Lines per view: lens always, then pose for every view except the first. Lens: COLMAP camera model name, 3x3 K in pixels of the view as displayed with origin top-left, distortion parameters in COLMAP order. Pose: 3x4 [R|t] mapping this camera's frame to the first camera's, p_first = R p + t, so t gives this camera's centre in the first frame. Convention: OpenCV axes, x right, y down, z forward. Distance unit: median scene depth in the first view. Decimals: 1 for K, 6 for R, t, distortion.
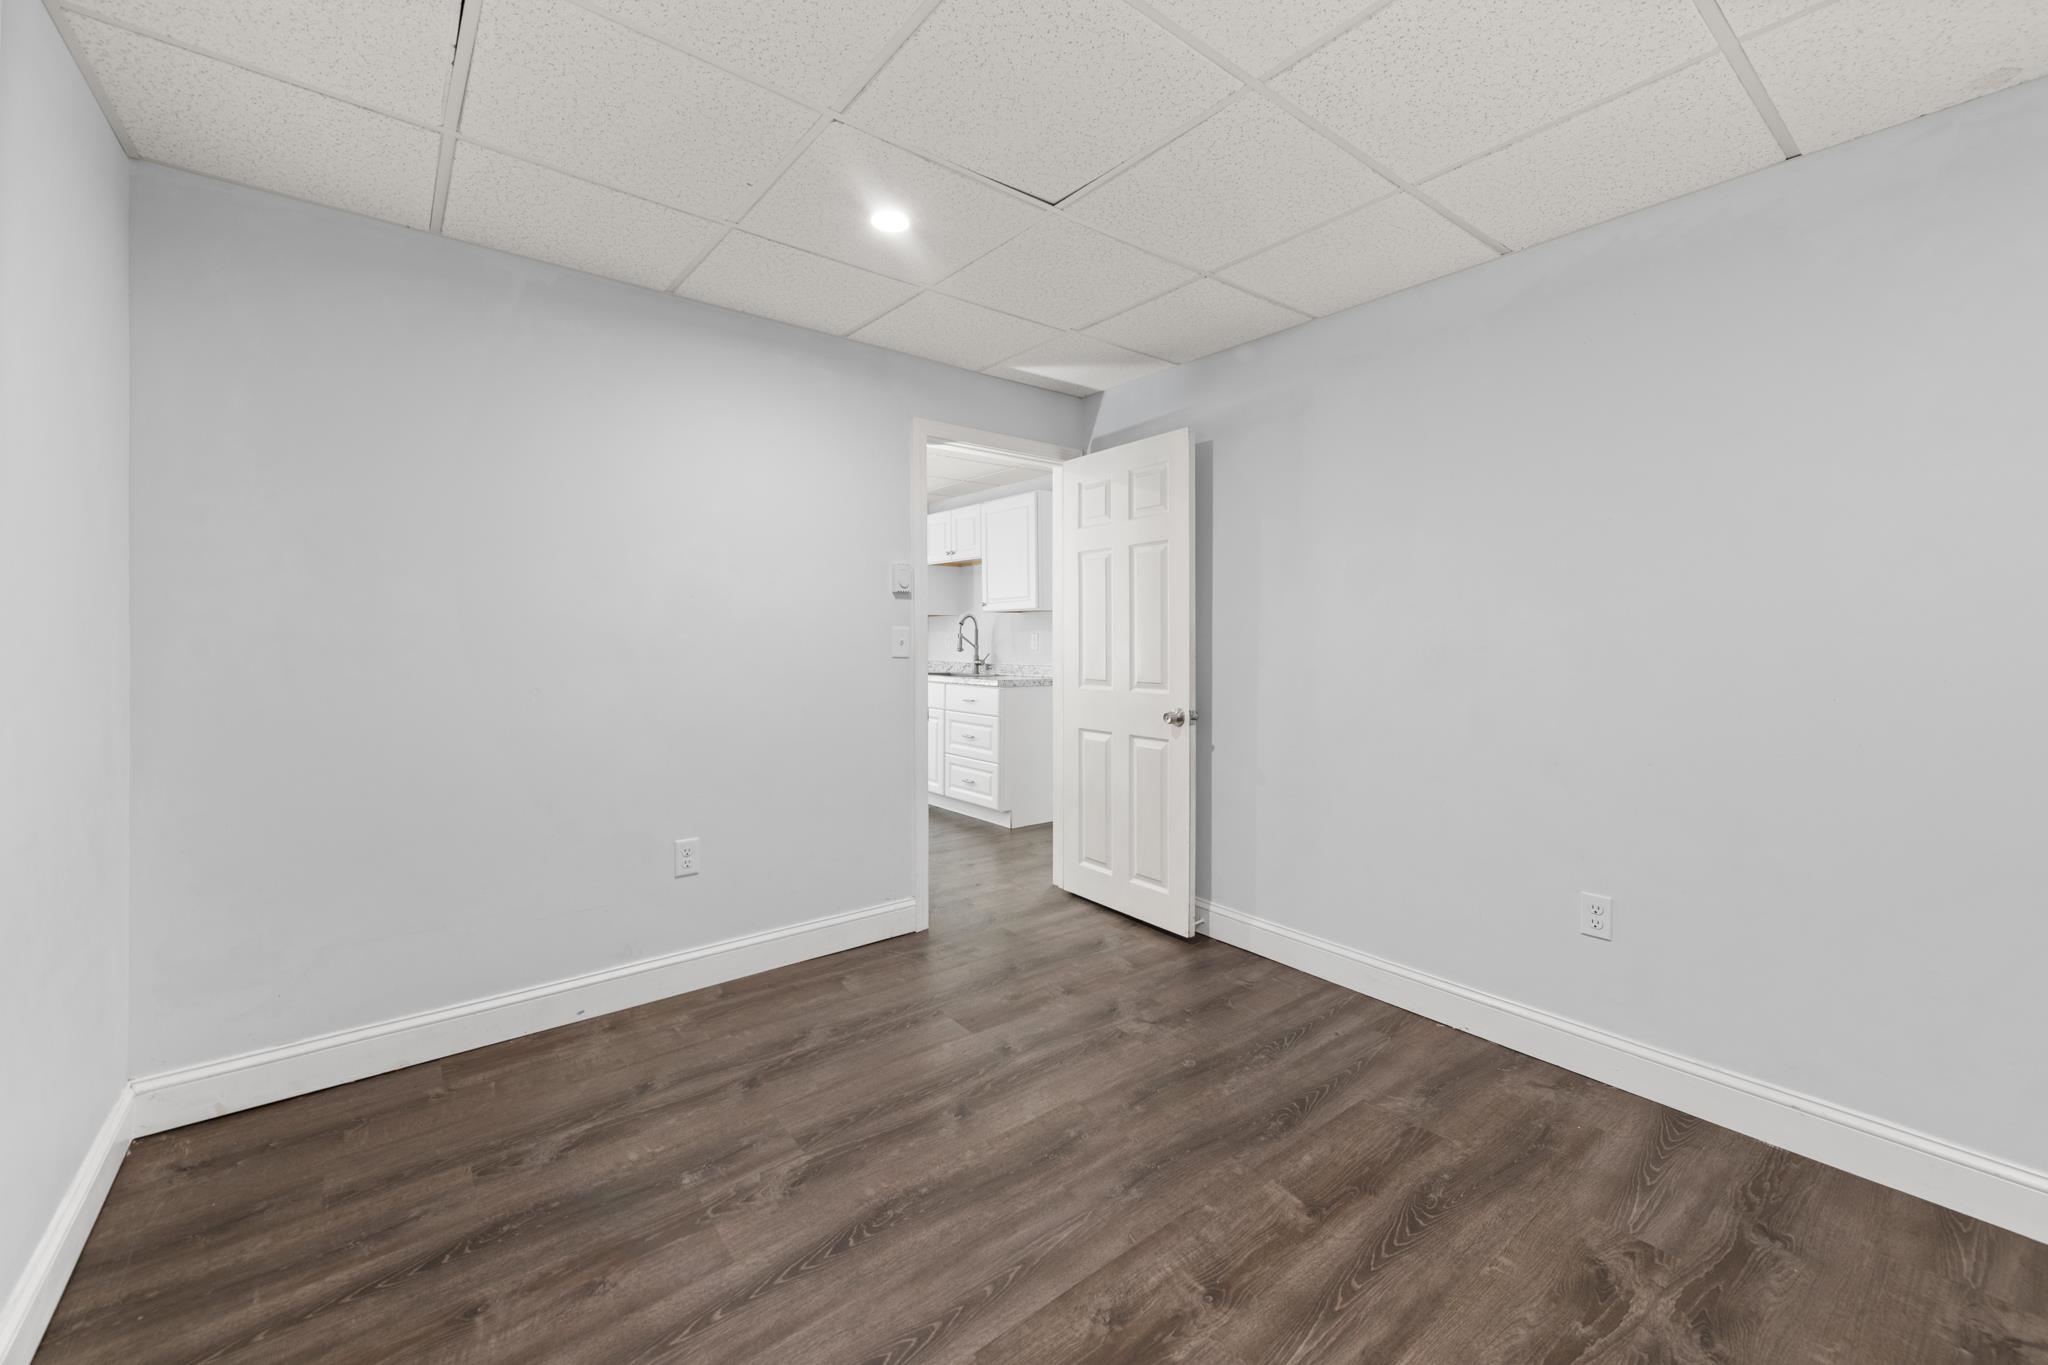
lens RADIAL K [[804.2, 0, 1028.5], [0, 804.2, 658.6], [0, 0, 1]] dist [0.008461, -0.003064]
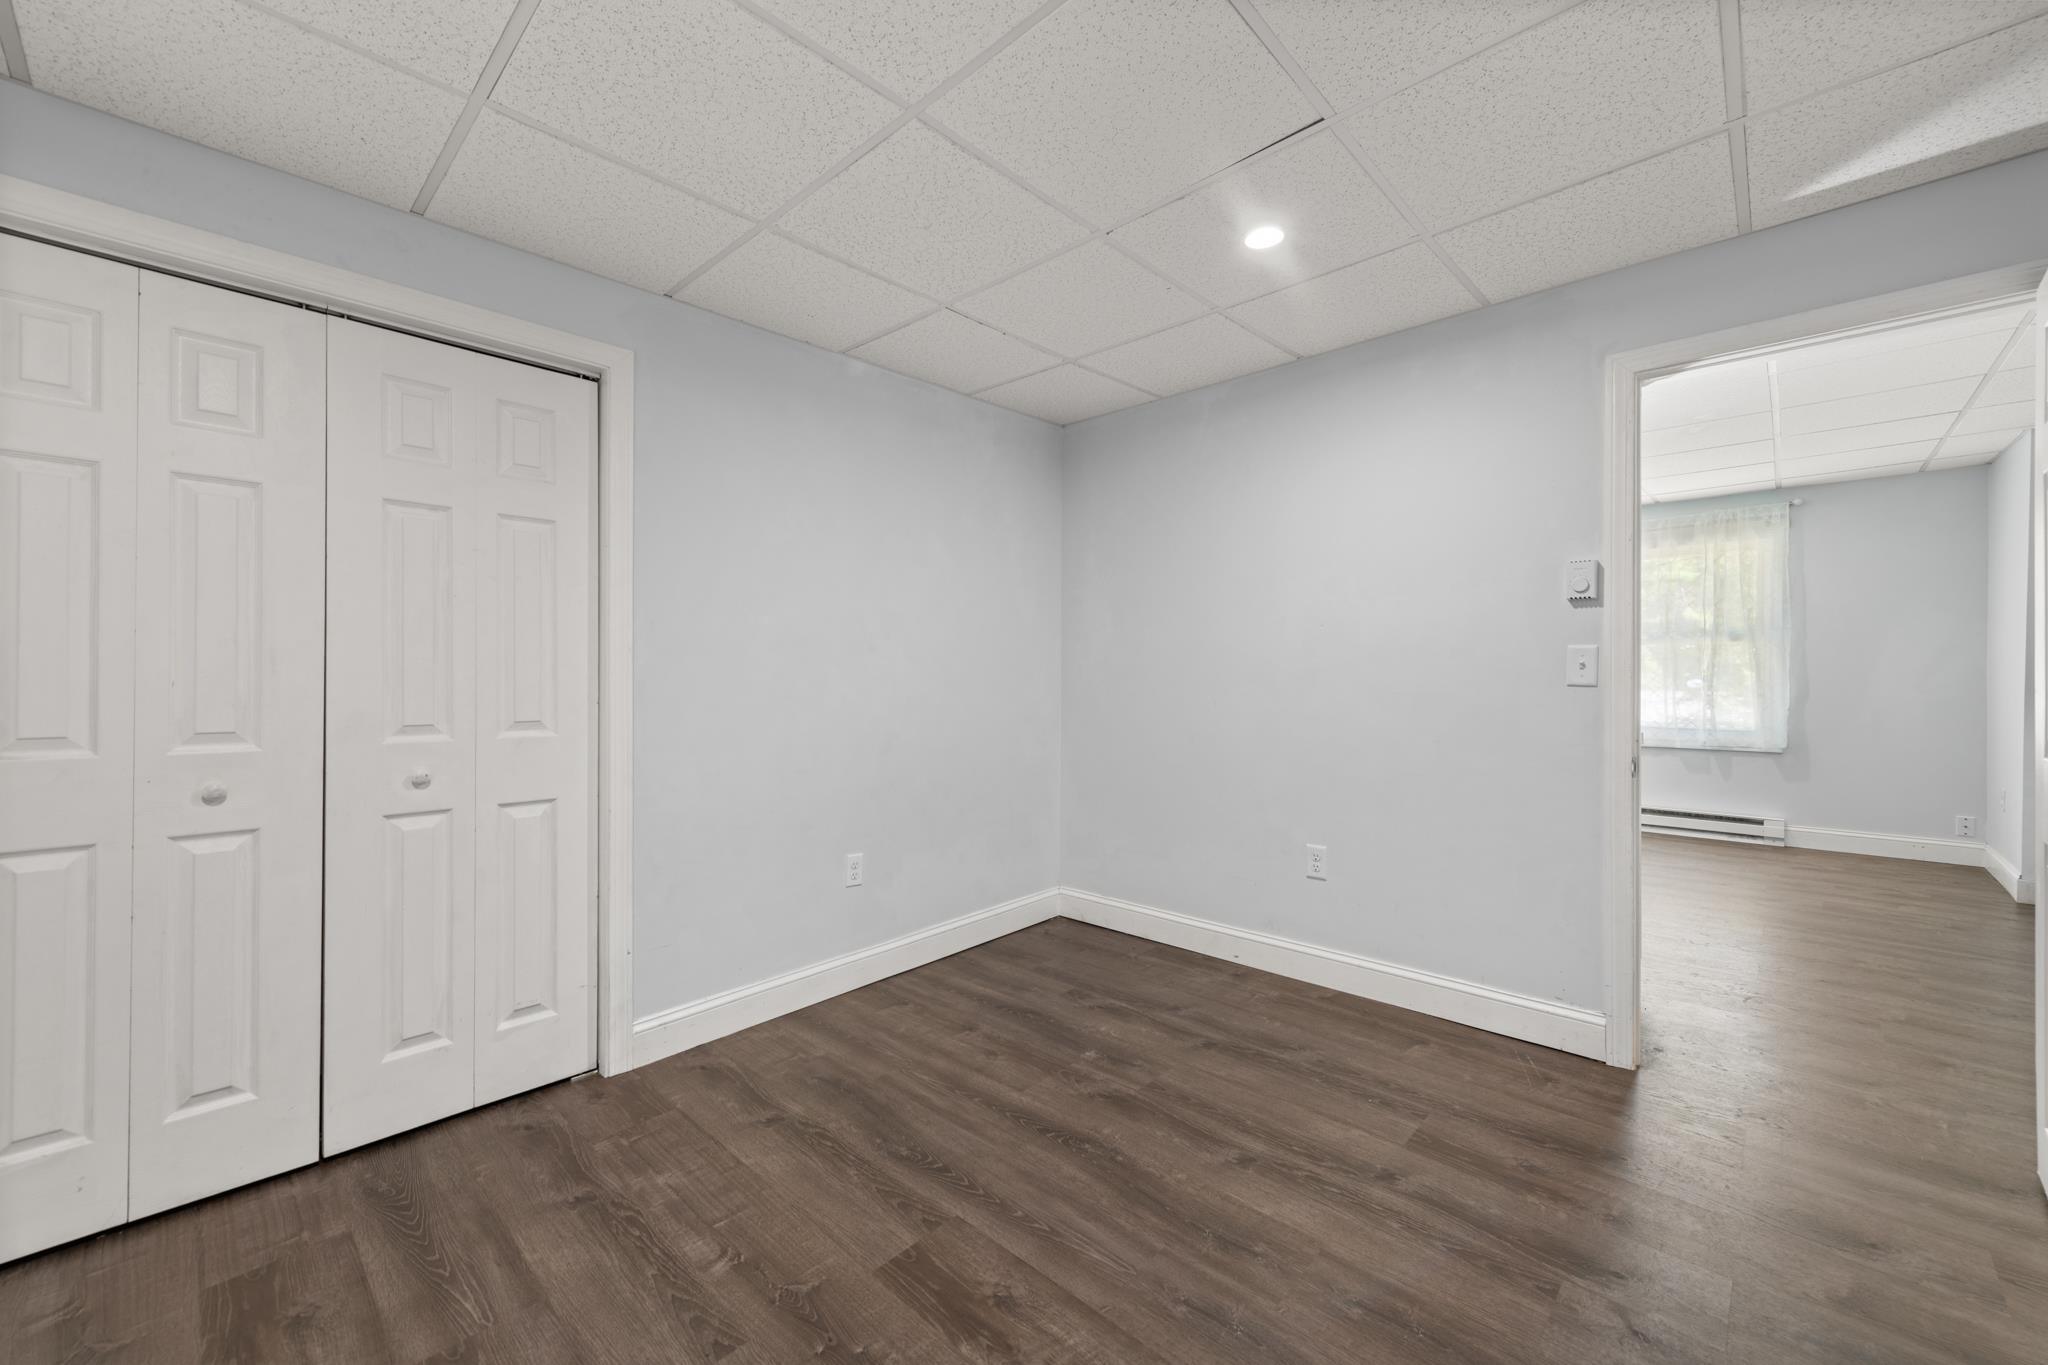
lens RADIAL K [[804.2, 0, 1046.2], [0, 804.2, 684.0], [0, 0, 1]] dist [0.008461, -0.003064]
pose [[0.152059, 0.014425, -0.988266, 0.908197], [-0.021256, 0.999710, 0.011322, -0.000919], [0.988143, 0.019285, 0.152321, 0.696889]]
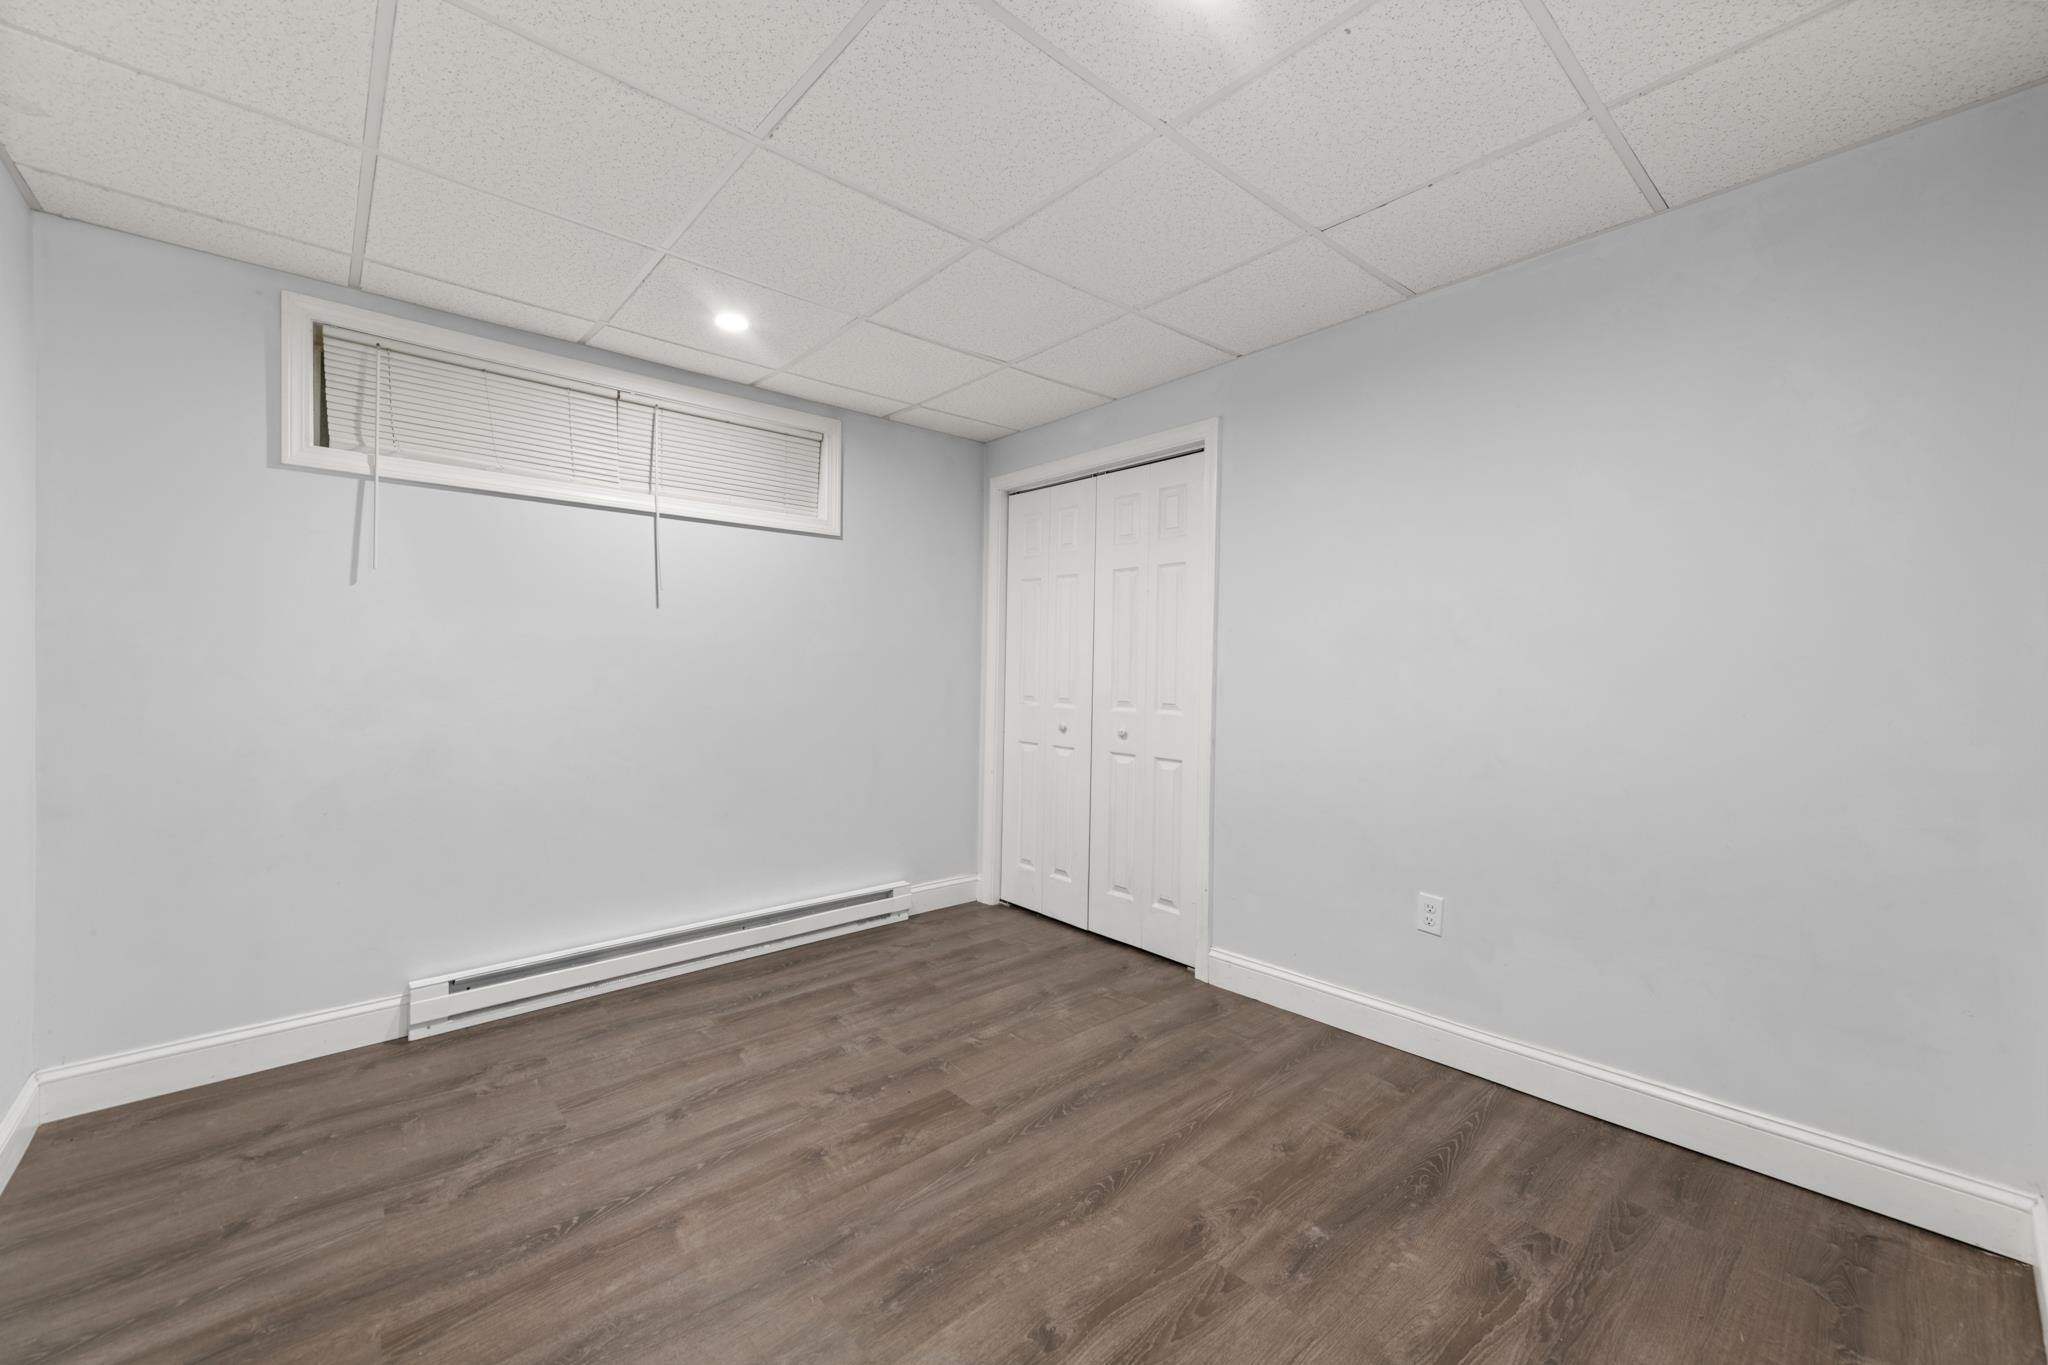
lens RADIAL K [[804.2, 0, 1012.9], [0, 804.2, 668.1], [0, 0, 1]] dist [0.008461, -0.003064]
pose [[-0.999196, -0.006990, -0.039480, -0.024792], [-0.007952, 0.999674, 0.024252, -0.033522], [0.039298, 0.024547, -0.998926, 1.893230]]
